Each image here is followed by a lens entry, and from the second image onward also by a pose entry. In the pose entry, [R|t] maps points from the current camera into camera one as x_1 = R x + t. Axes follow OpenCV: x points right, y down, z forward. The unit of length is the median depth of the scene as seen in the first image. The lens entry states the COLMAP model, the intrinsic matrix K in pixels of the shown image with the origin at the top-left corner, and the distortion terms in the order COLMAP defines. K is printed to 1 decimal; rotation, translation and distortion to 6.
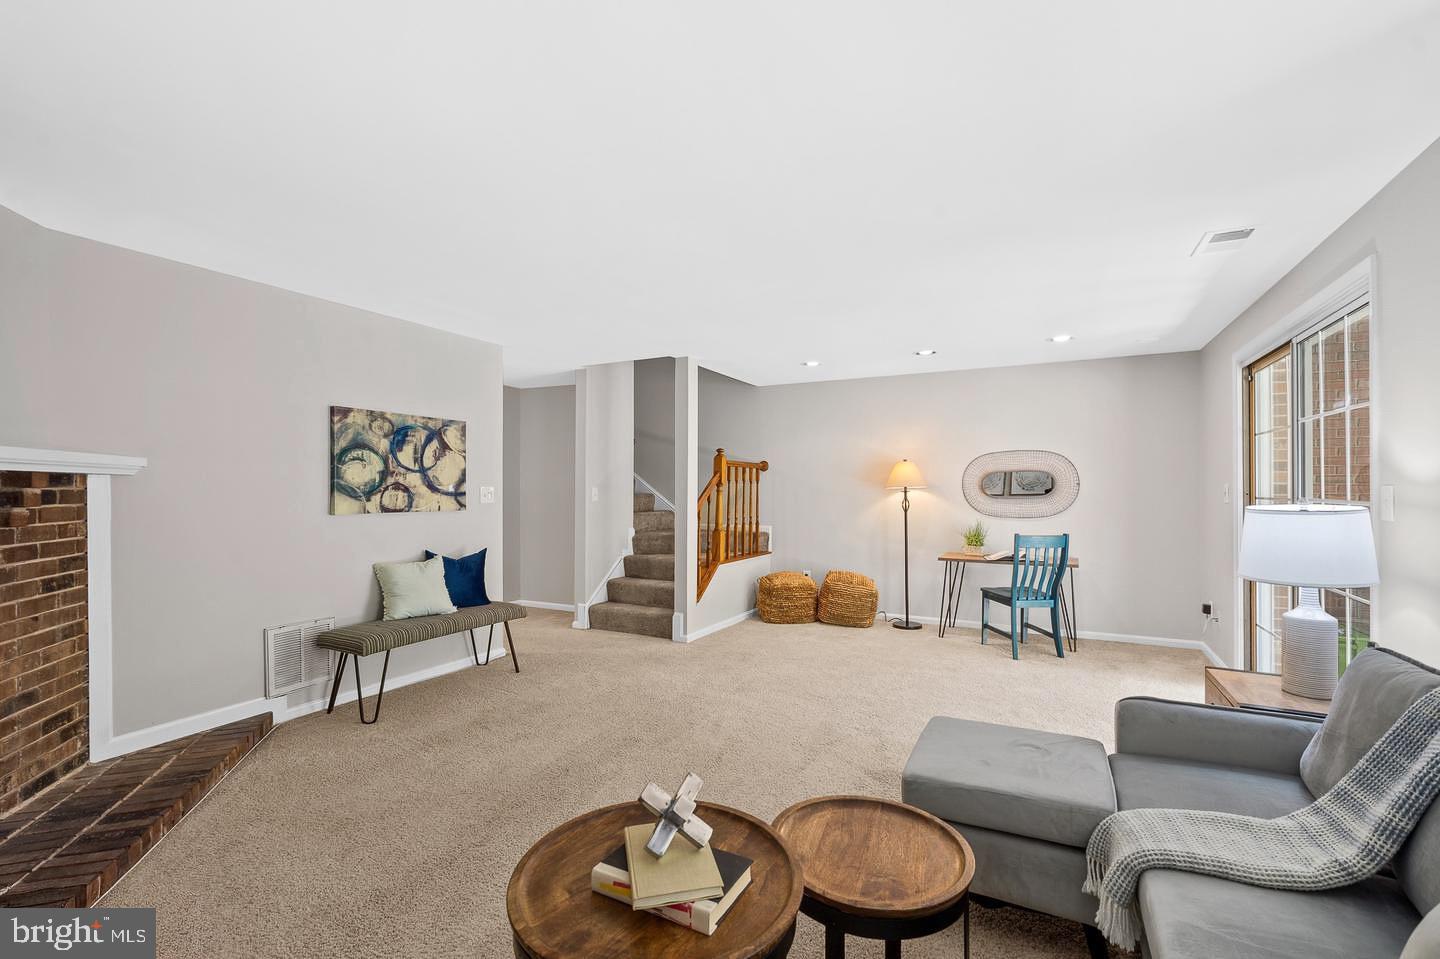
lens RADIAL K [[649.0, 0, 720.0], [0, 649.0, 479.5], [0, 0, 1]] dist [-0.001367, -0.000366]
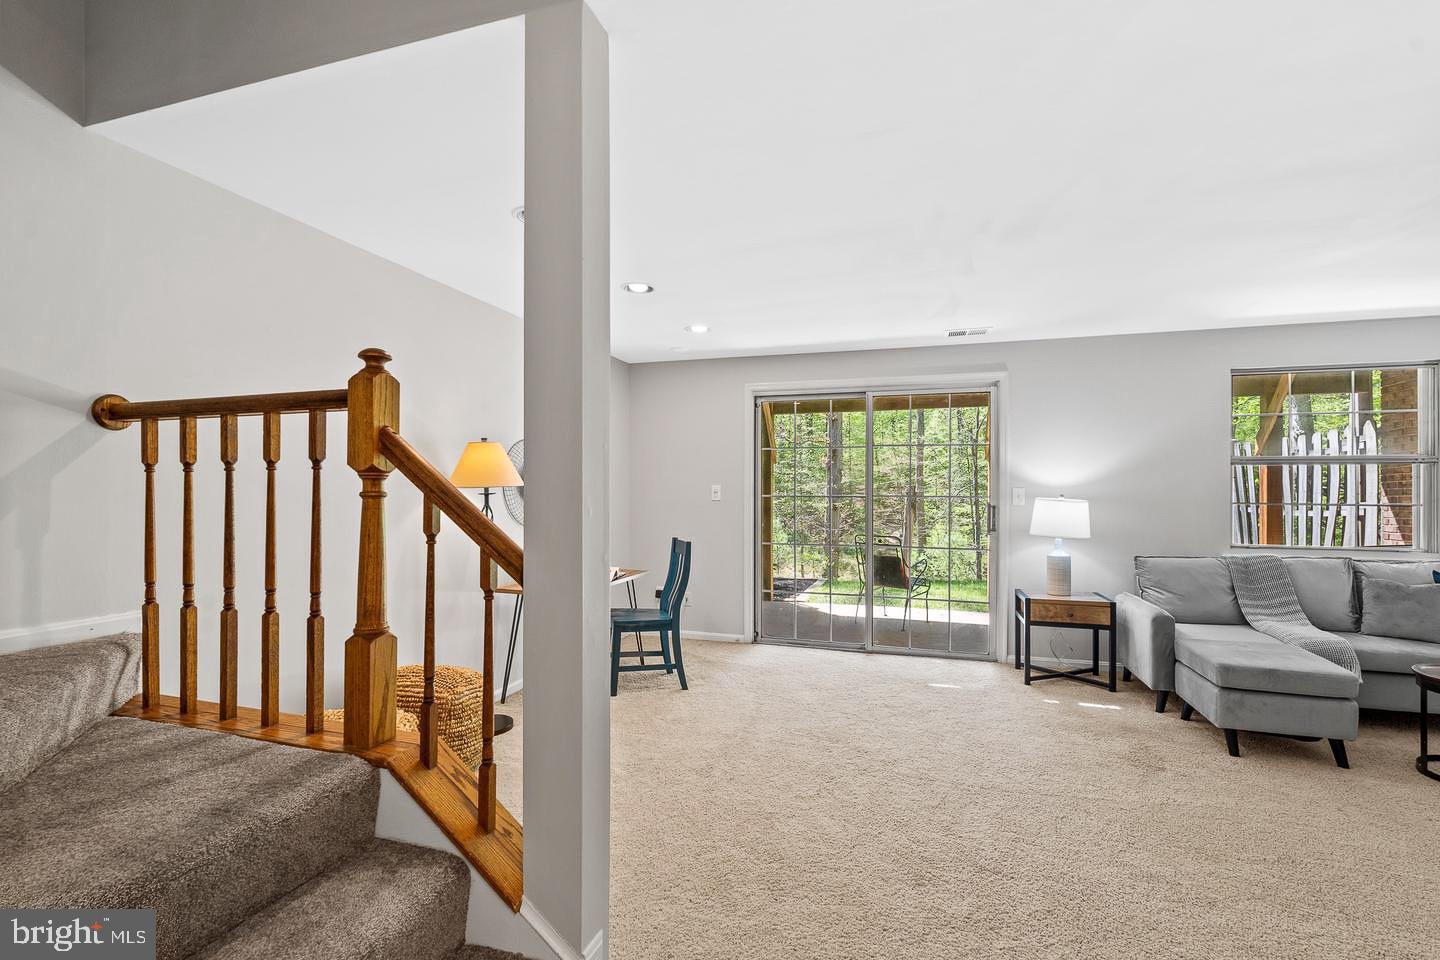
lens RADIAL K [[640.3, 0, 712.5], [0, 640.3, 487.8], [0, 0, 1]] dist [-0.001014, -0.000149]
pose [[-0.174211, 0.000184, 0.984708, -0.448530], [-0.014421, 0.999892, -0.002738, 0.017030], [-0.984603, -0.014678, -0.174190, 1.318547]]
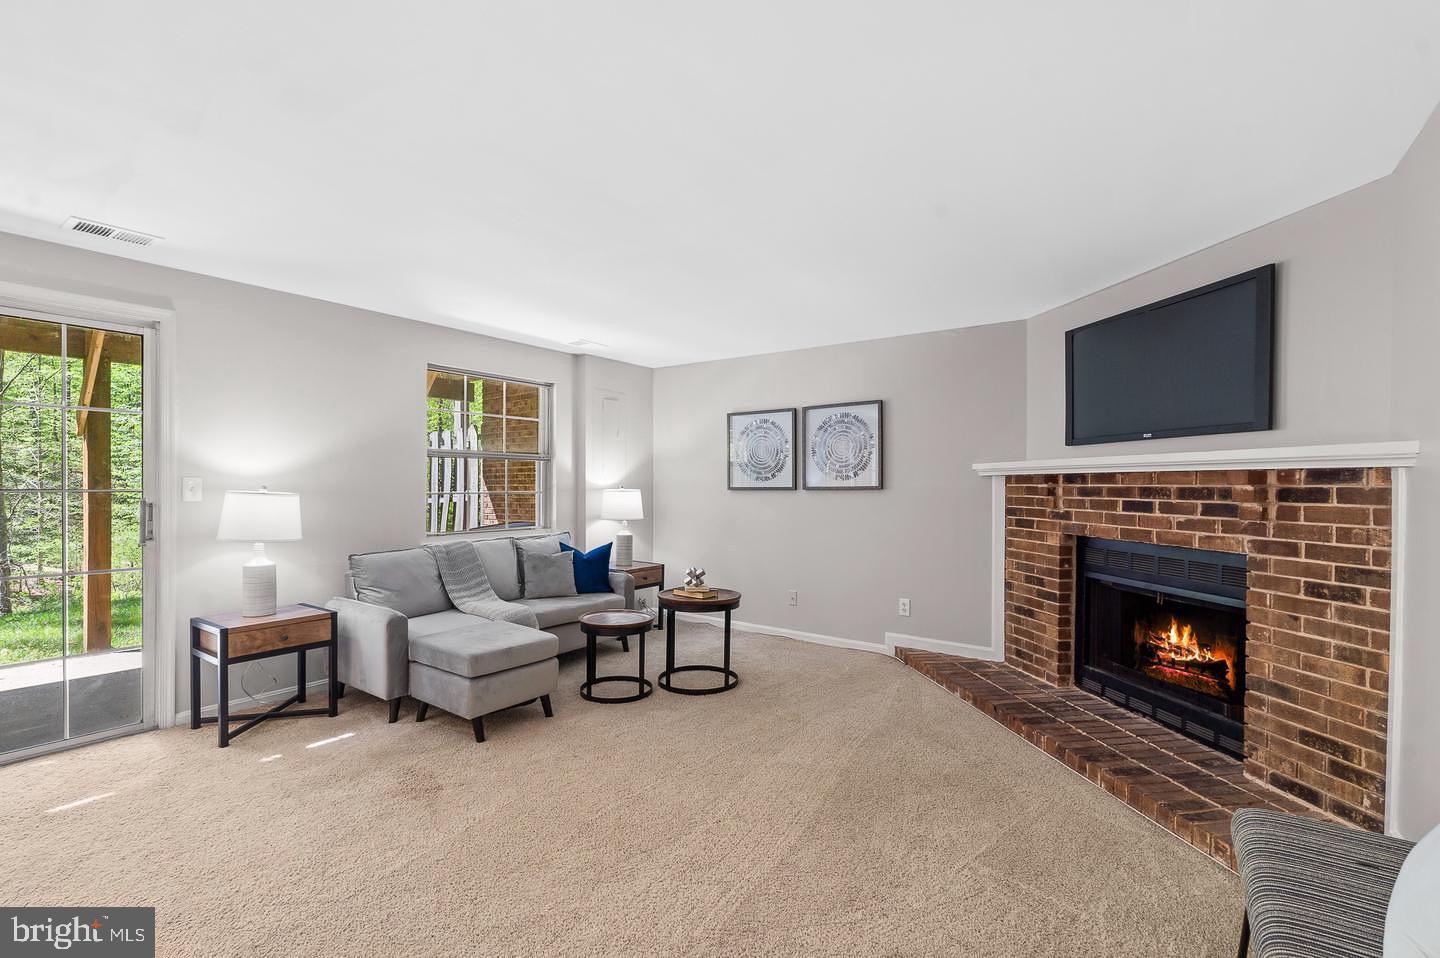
lens RADIAL K [[640.3, 0, 712.5], [0, 640.3, 486.8], [0, 0, 1]] dist [-0.001014, -0.000149]
pose [[-0.989763, -0.007298, 0.142534, -0.197128], [-0.008006, 0.999958, -0.004395, 0.016704], [-0.142496, -0.005491, -0.989780, 1.300738]]
